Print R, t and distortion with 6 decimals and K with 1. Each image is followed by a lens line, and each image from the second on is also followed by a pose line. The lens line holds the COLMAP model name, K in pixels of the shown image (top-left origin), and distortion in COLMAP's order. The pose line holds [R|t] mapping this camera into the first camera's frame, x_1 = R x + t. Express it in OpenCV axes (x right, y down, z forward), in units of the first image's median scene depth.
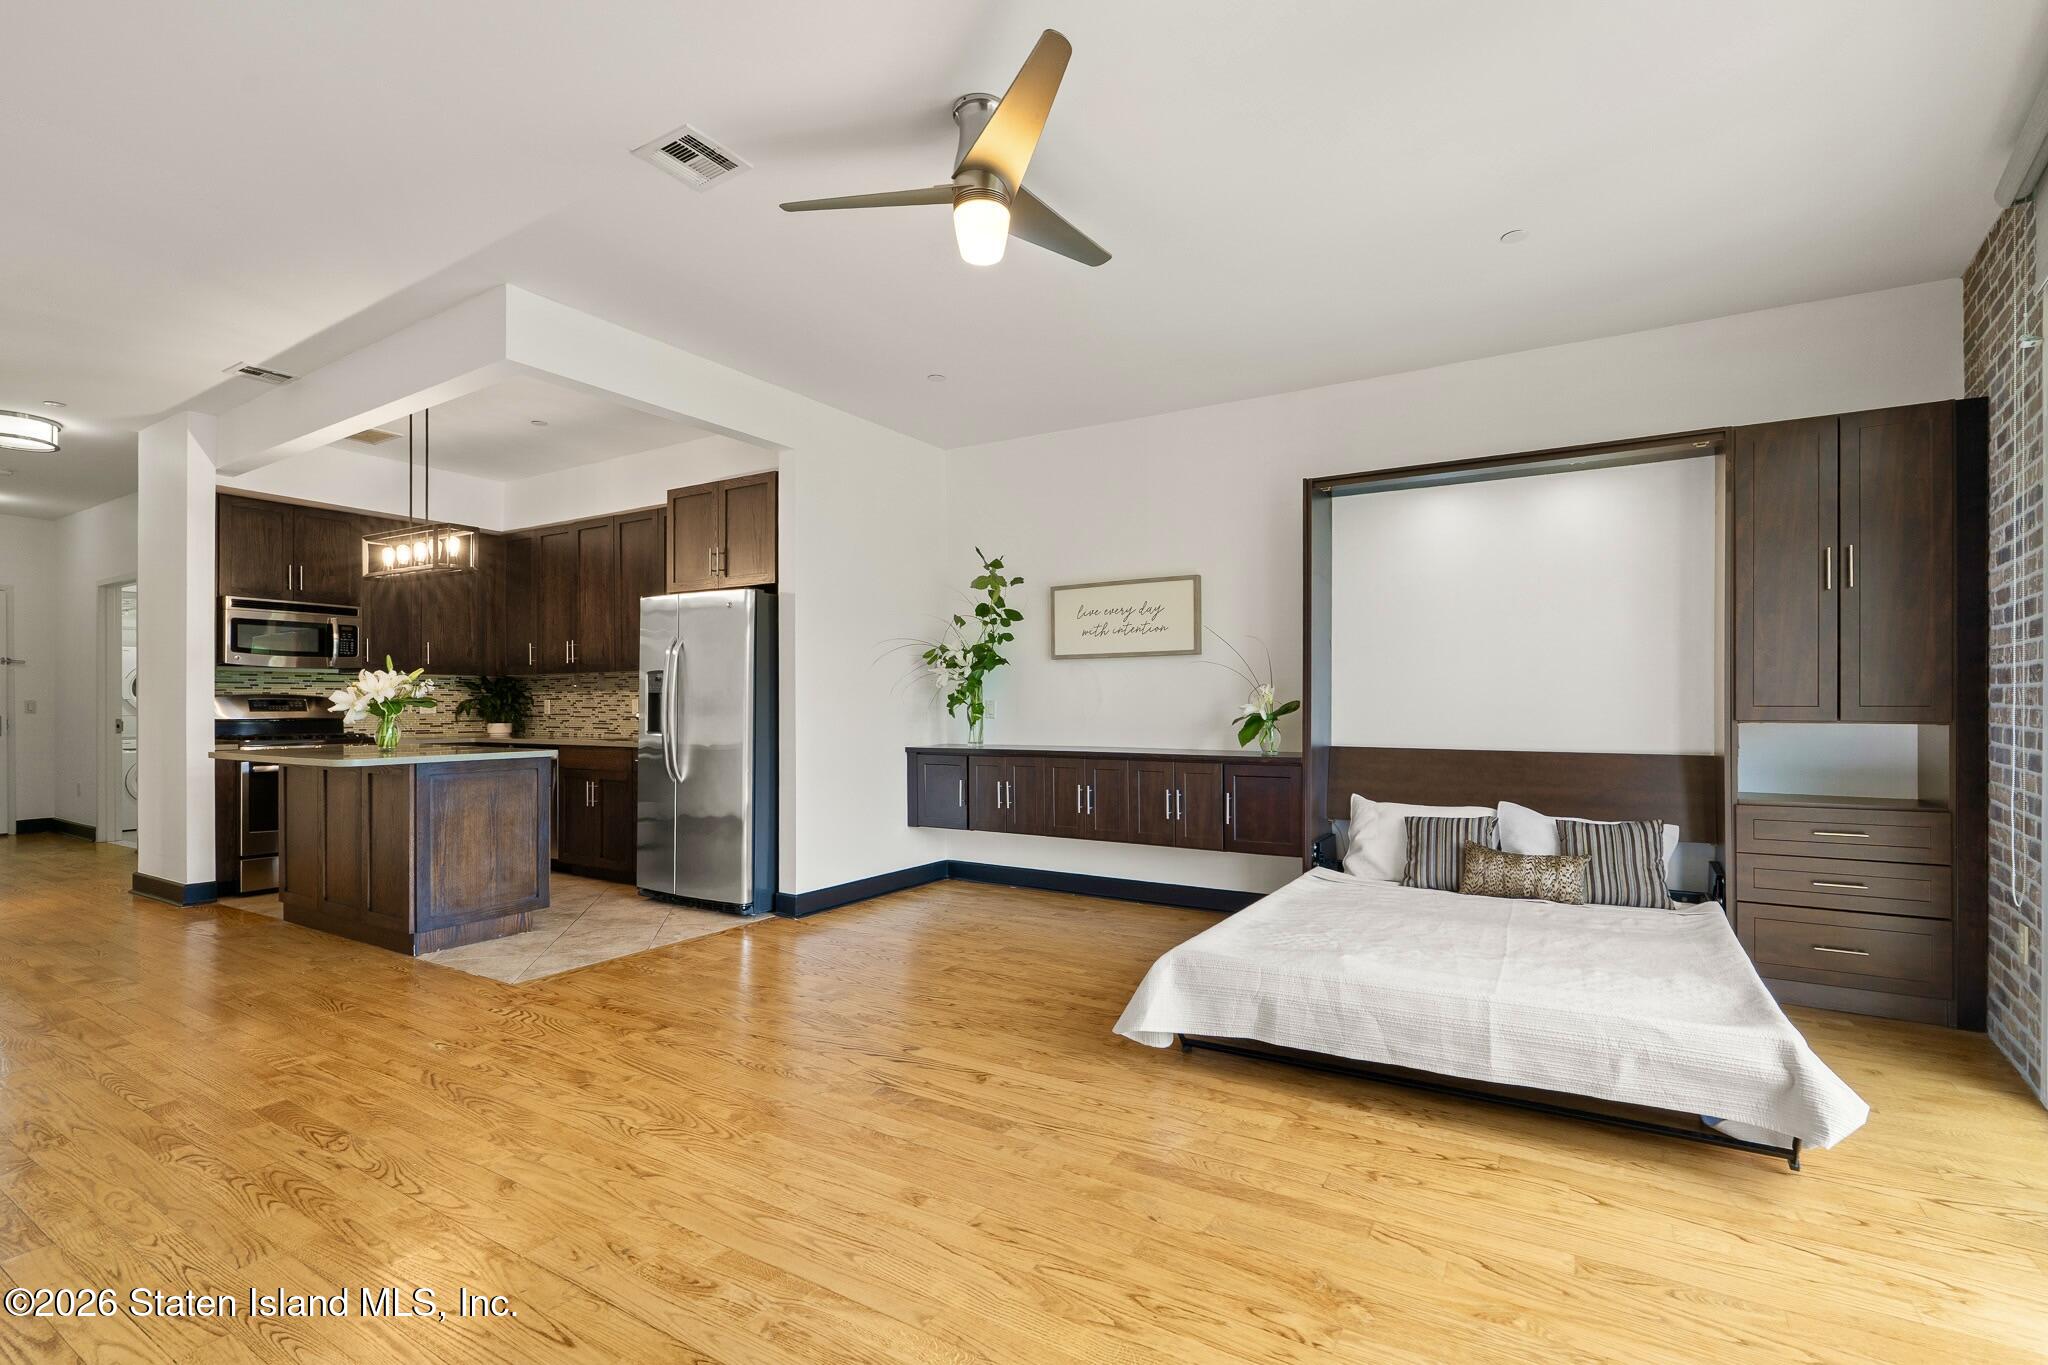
lens RADIAL K [[936.3, 0, 1041.9], [0, 936.3, 698.0], [0, 0, 1]] dist [0.000085, 0.000004]
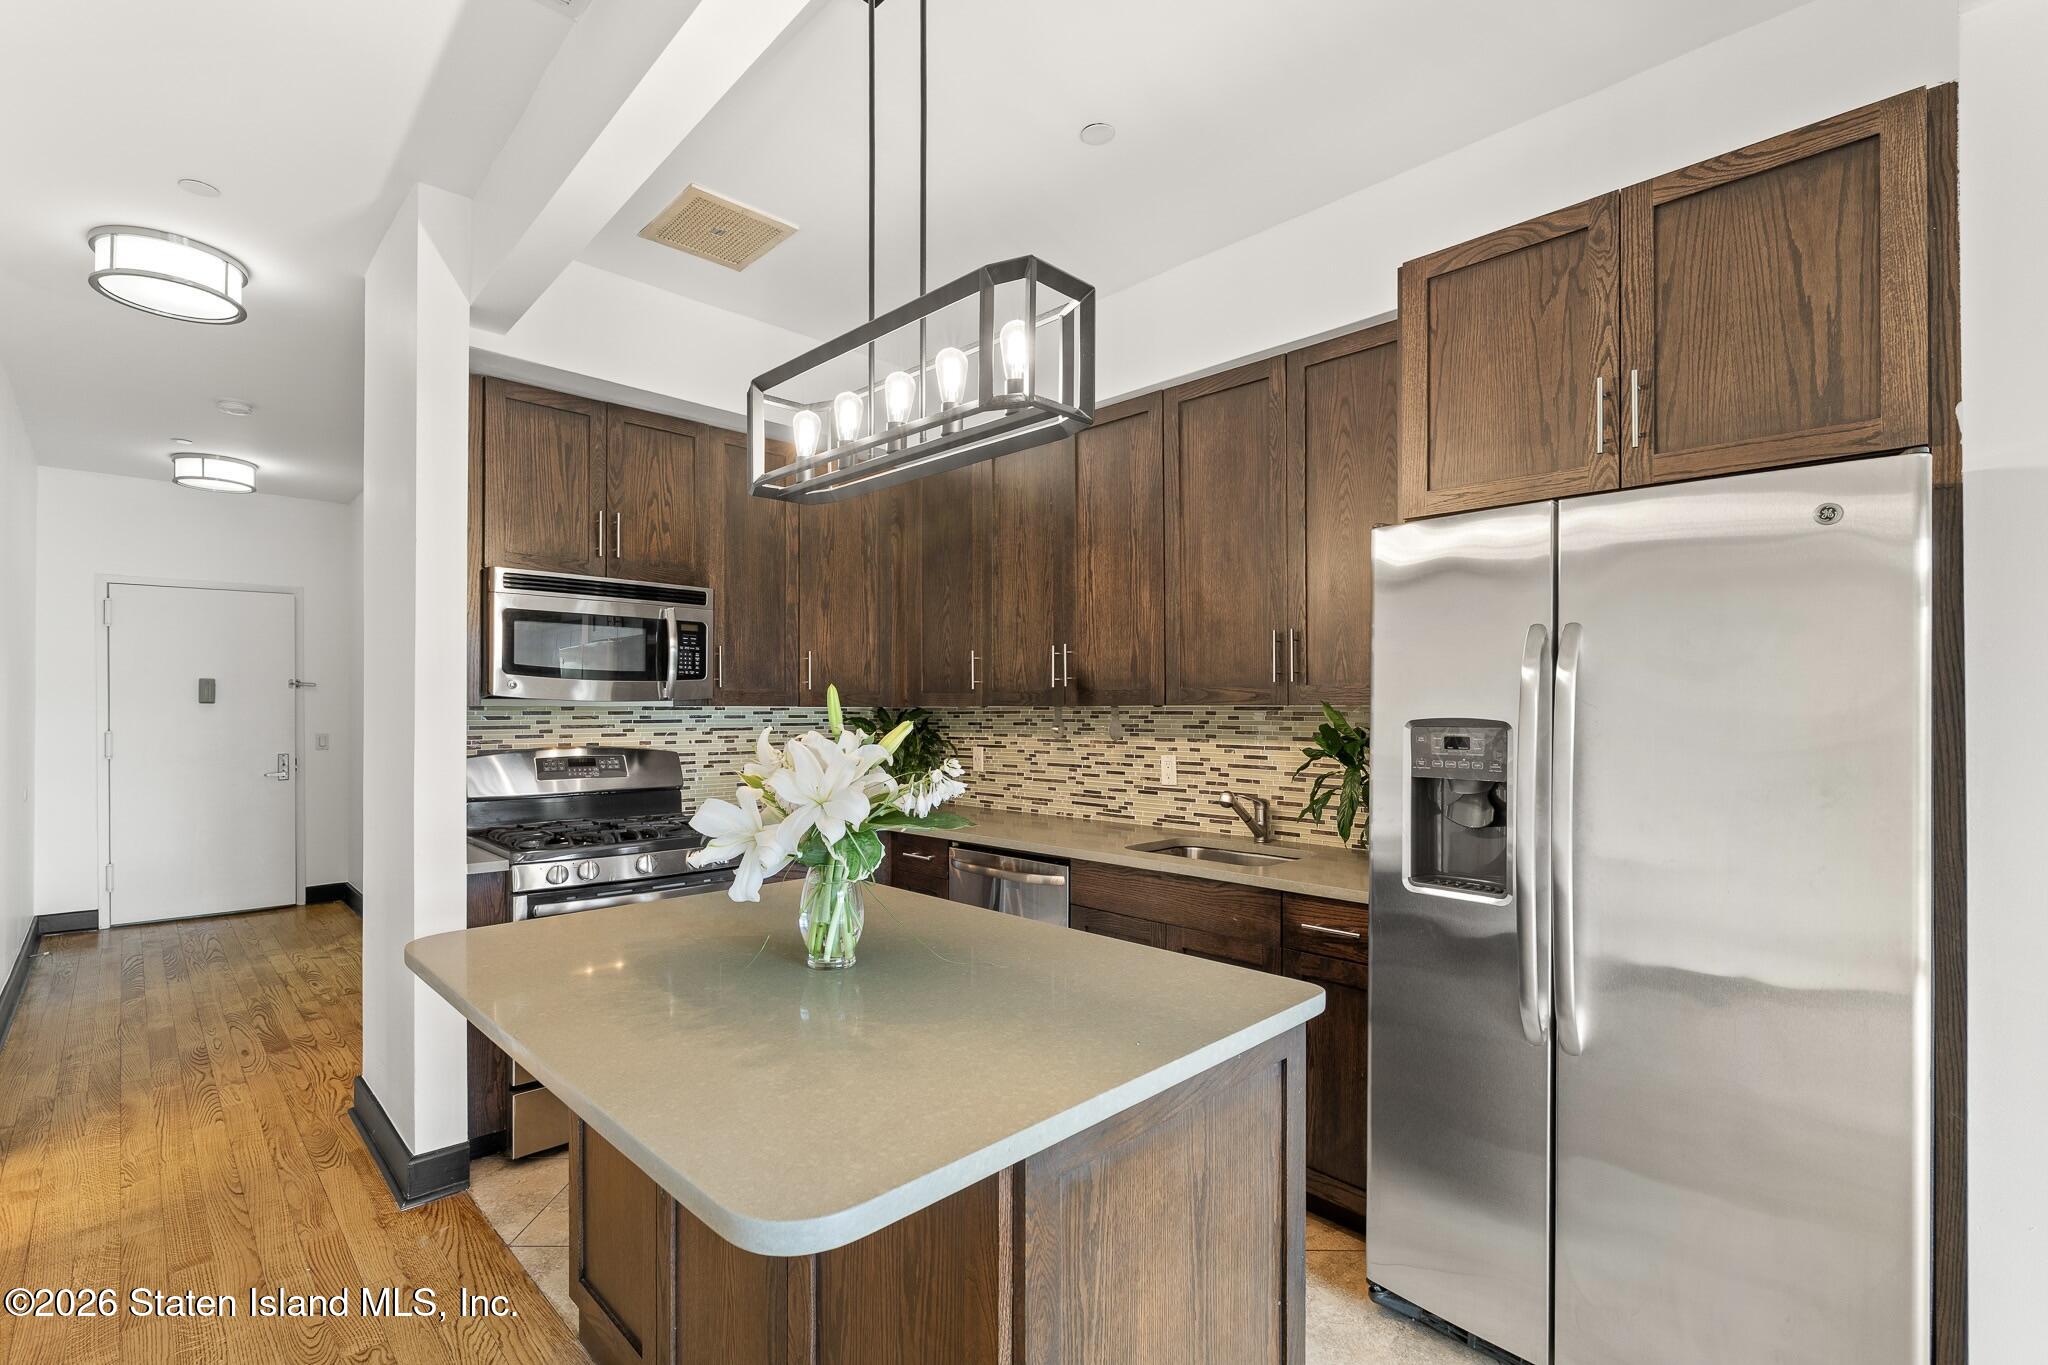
lens RADIAL K [[915.0, 0, 1038.1], [0, 915.0, 698.9], [0, 0, 1]] dist [-0.000314, 0.000258]
pose [[0.971099, -0.001168, -0.238675, -0.494421], [0.000117, 0.999990, -0.004419, -0.036114], [0.238678, 0.004263, 0.971089, 0.626564]]
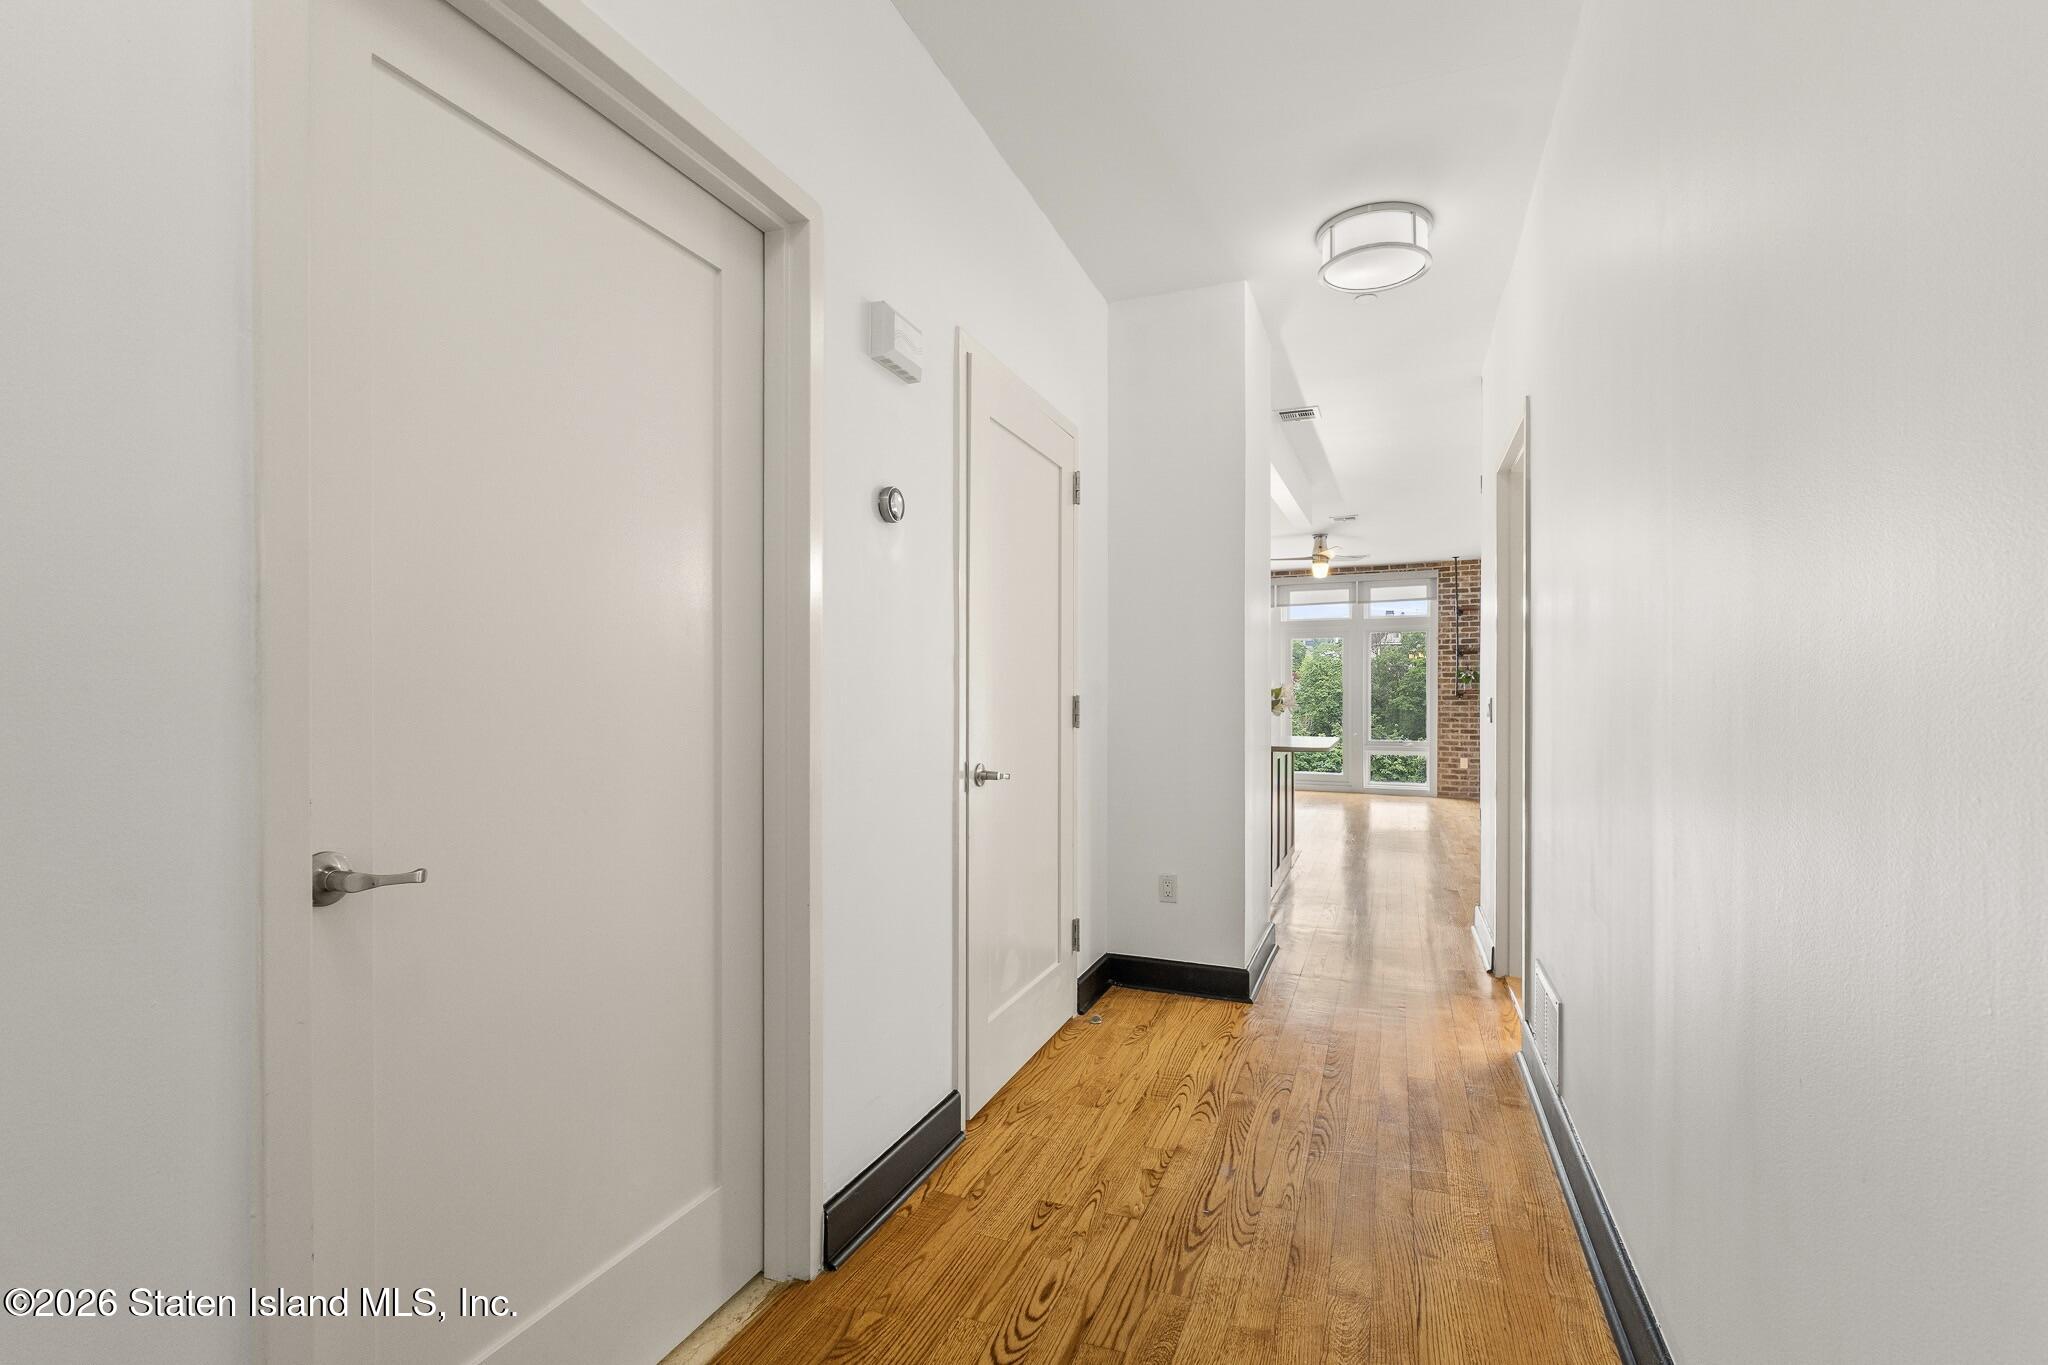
lens RADIAL K [[915.0, 0, 1038.1], [0, 915.0, 698.9], [0, 0, 1]] dist [-0.000314, 0.000258]
pose [[-0.173621, 0.000451, 0.984812, -1.671676], [-0.005619, 0.999983, -0.001449, 0.005272], [-0.984797, -0.005785, -0.173616, 1.348731]]
